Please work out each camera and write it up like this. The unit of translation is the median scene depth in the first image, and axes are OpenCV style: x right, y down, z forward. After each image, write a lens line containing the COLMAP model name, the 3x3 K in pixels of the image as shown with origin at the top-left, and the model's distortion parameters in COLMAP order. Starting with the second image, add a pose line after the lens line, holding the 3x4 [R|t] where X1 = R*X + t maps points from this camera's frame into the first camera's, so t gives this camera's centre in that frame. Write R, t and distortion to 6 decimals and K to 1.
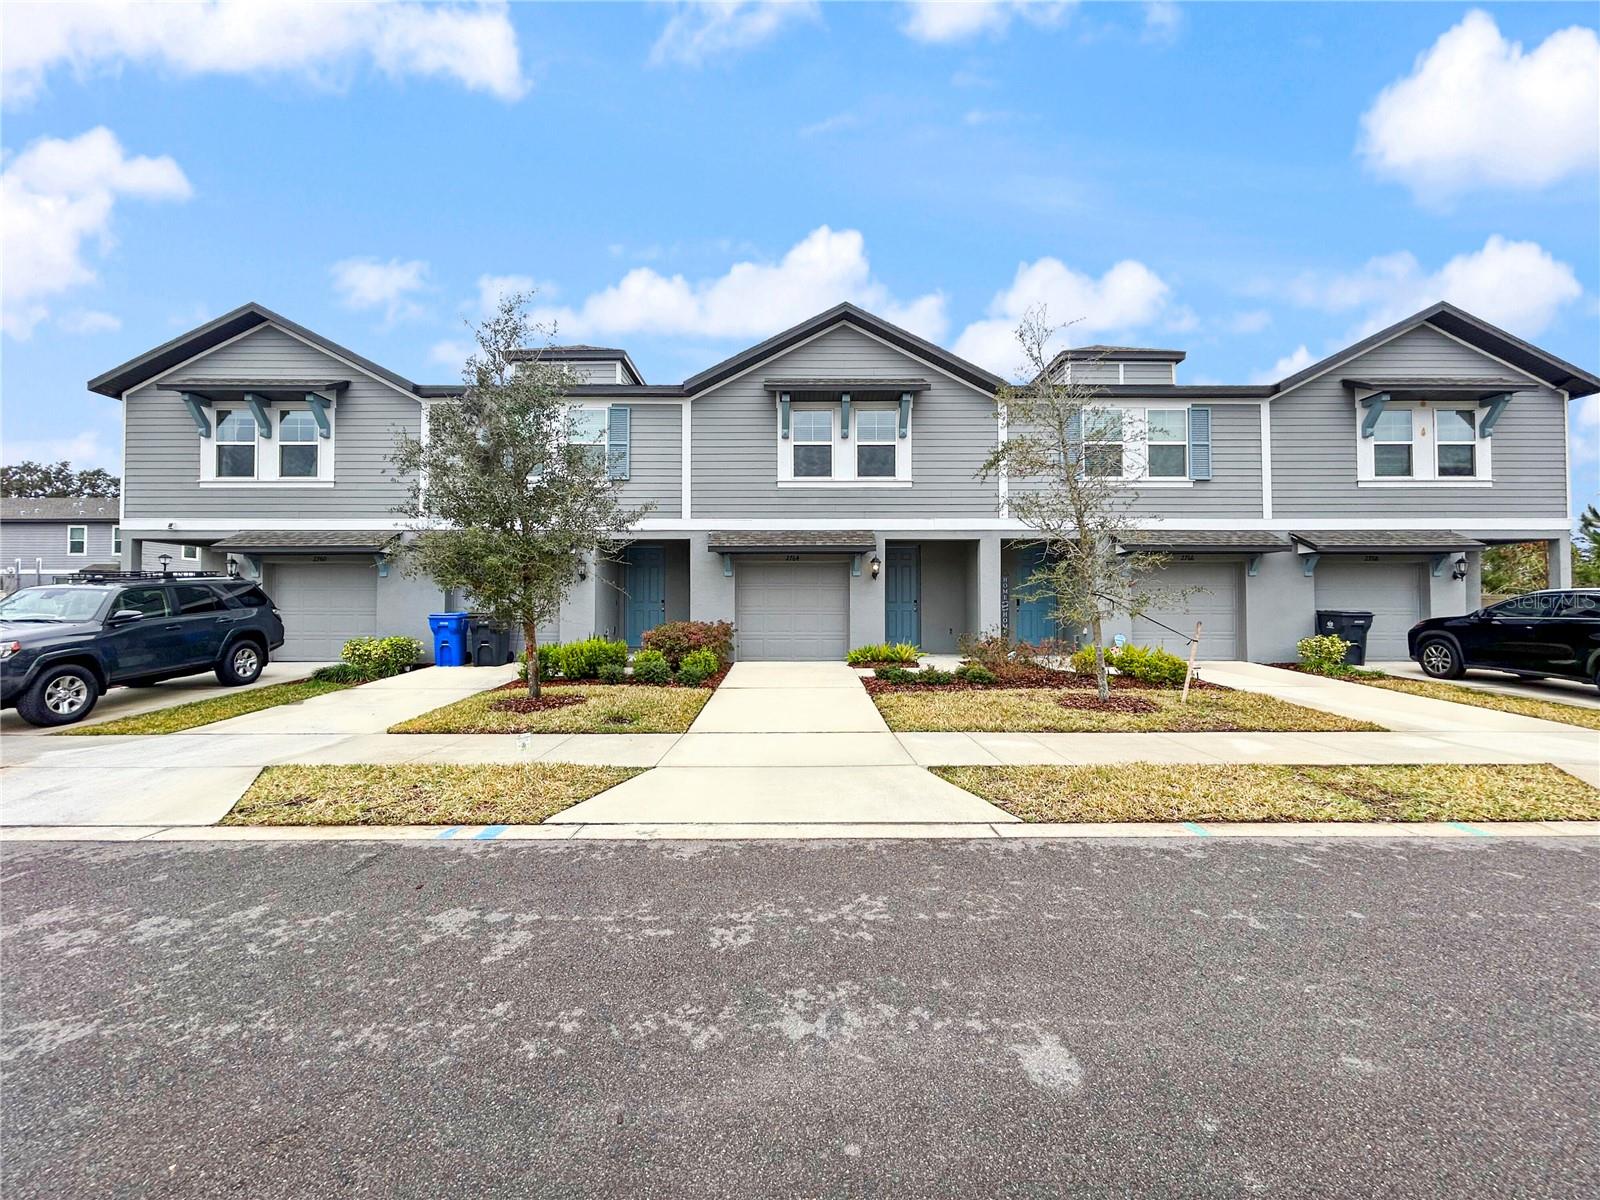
lens RADIAL K [[659.8, 0, 794.9], [0, 659.8, 593.5], [0, 0, 1]] dist [-0.000154, 0.000519]
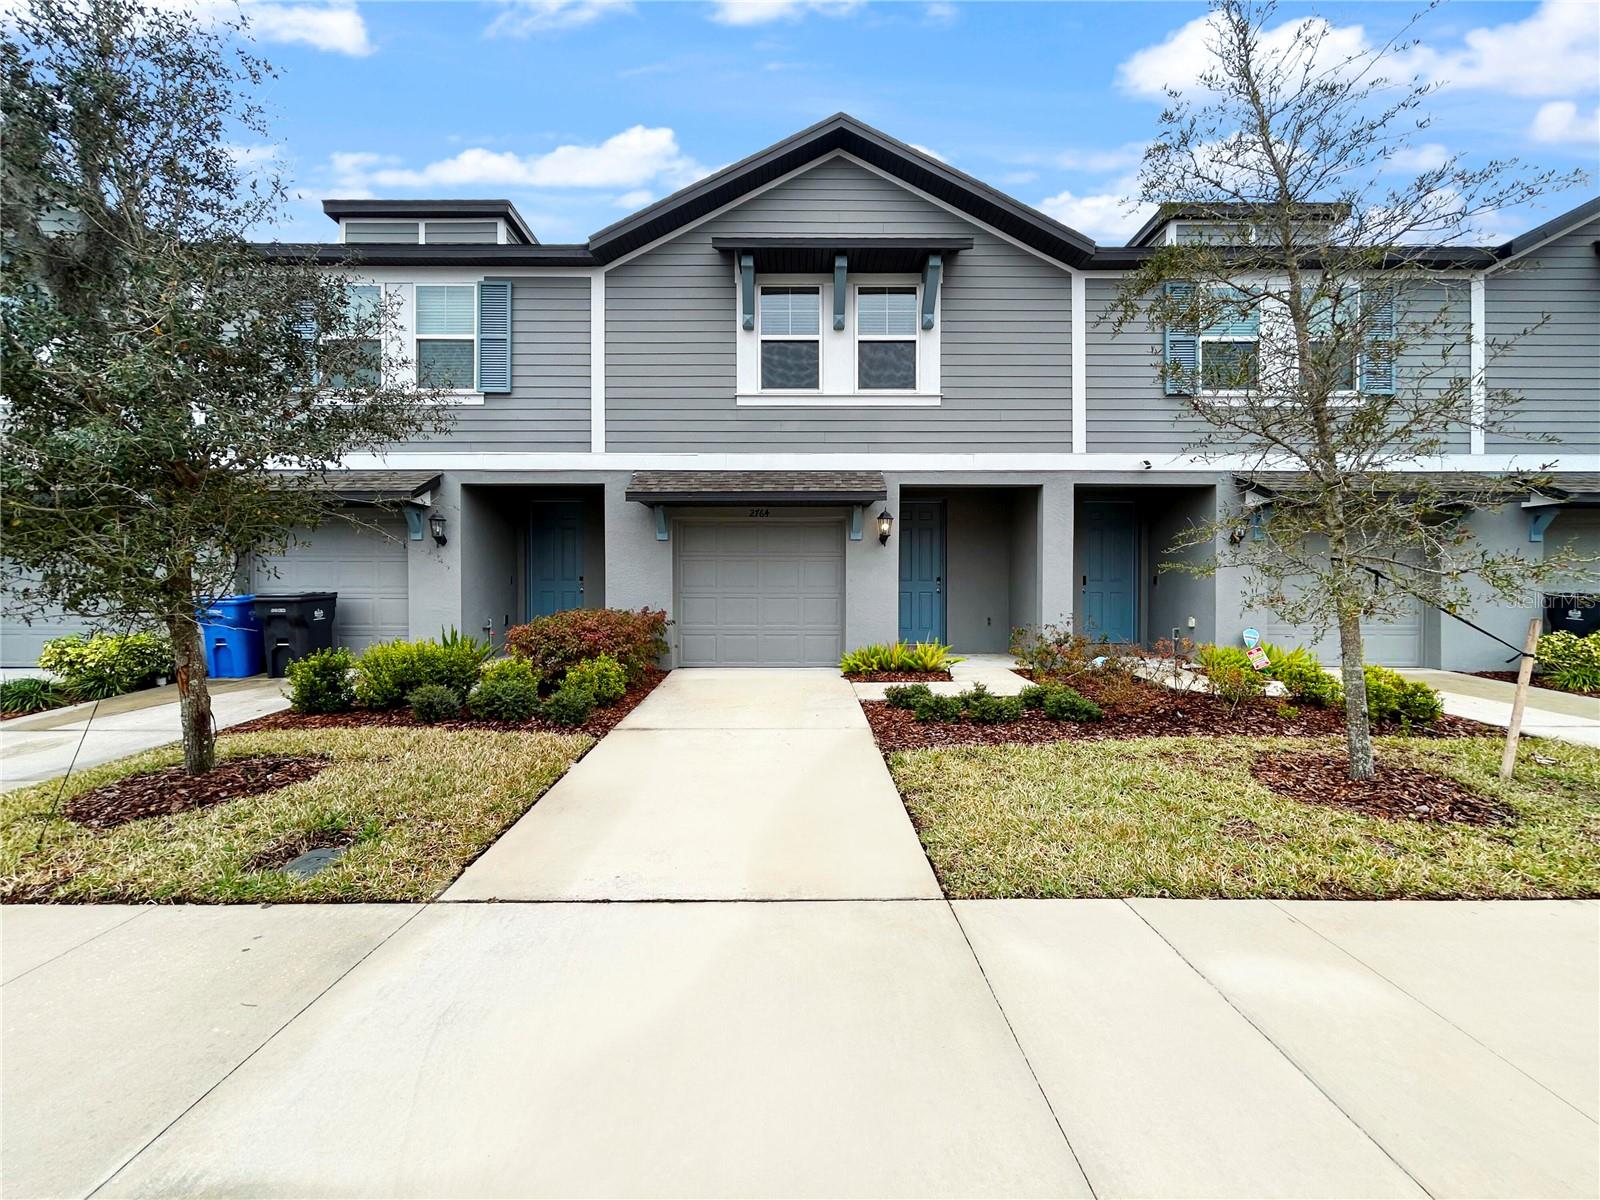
lens RADIAL K [[659.8, 0, 794.9], [0, 659.8, 593.5], [0, 0, 1]] dist [-0.000154, 0.000519]
pose [[0.999991, 0.001363, 0.003894, 0.029712], [-0.001483, 0.999515, 0.031090, 0.006584], [-0.003849, -0.031095, 0.999509, 0.338827]]
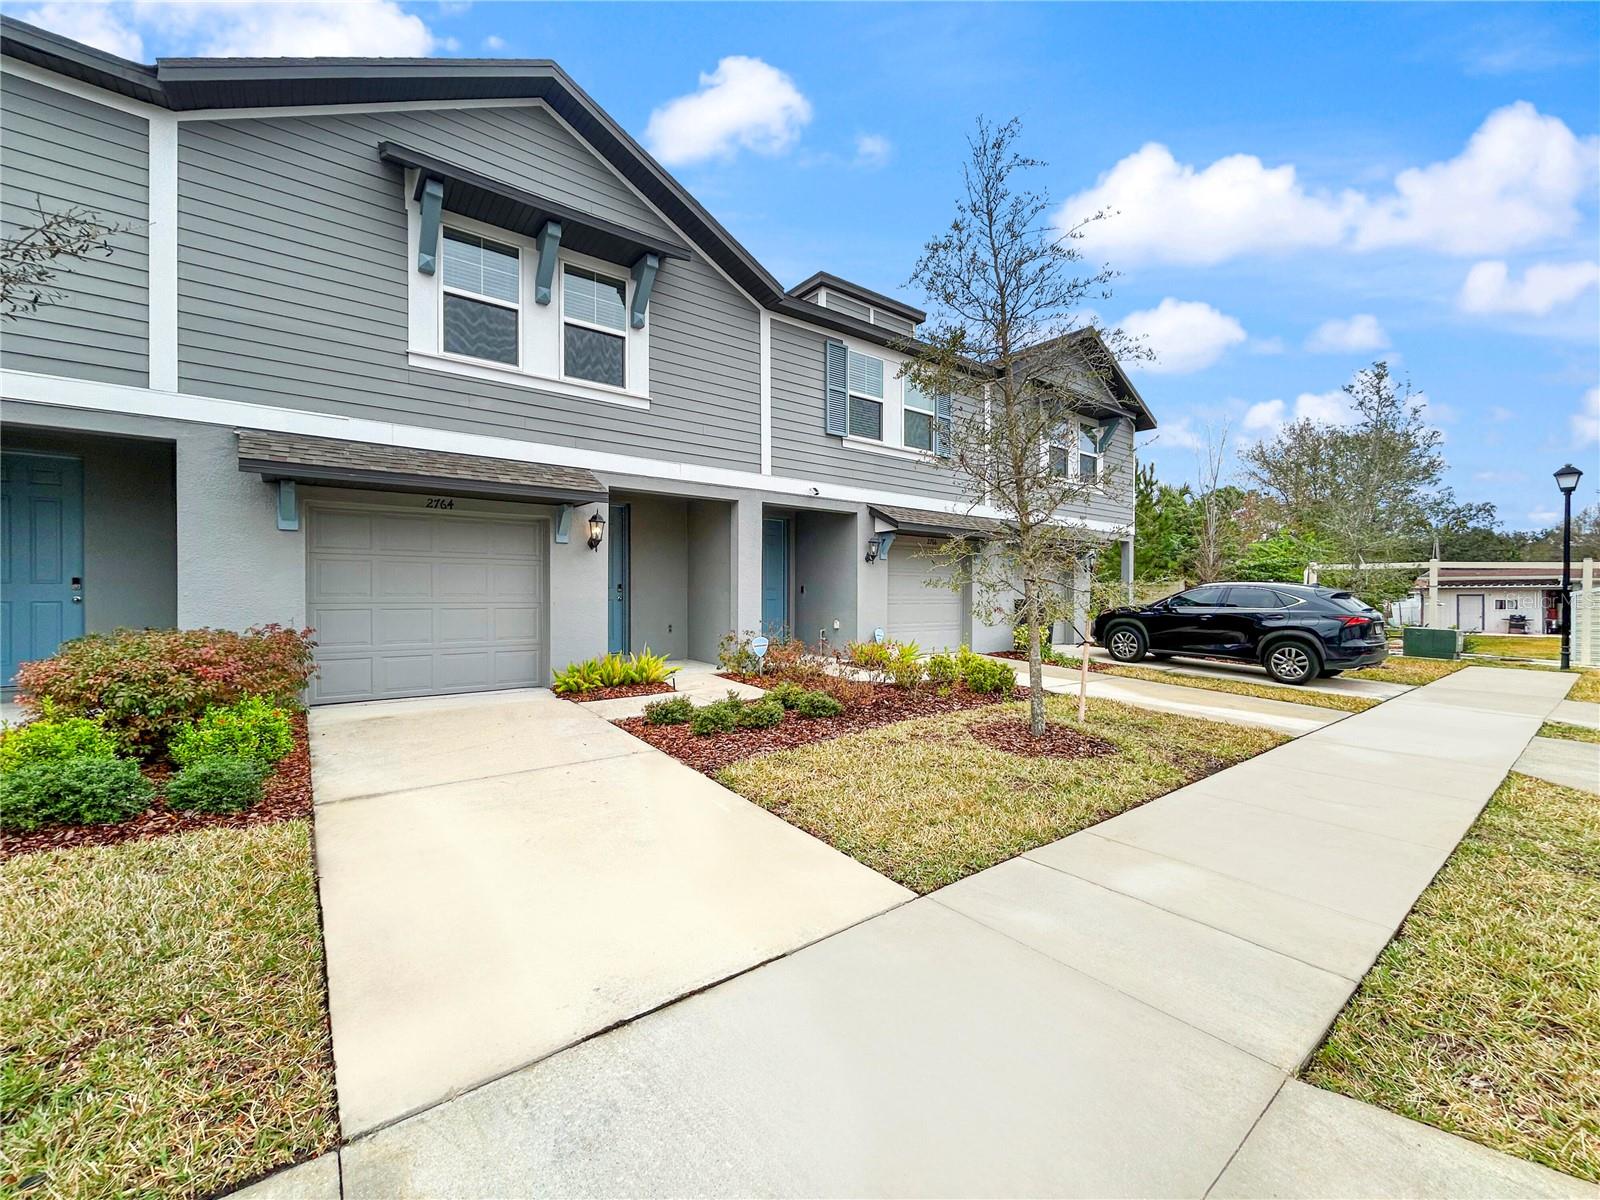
lens RADIAL K [[657.2, 0, 800.4], [0, 657.2, 594.1], [0, 0, 1]] dist [0.000624, 0.000086]
pose [[0.787790, 0.002213, 0.615940, -0.102077], [-0.019004, 0.999605, 0.020716, 0.002969], [-0.615651, -0.028025, 0.787521, 0.402051]]
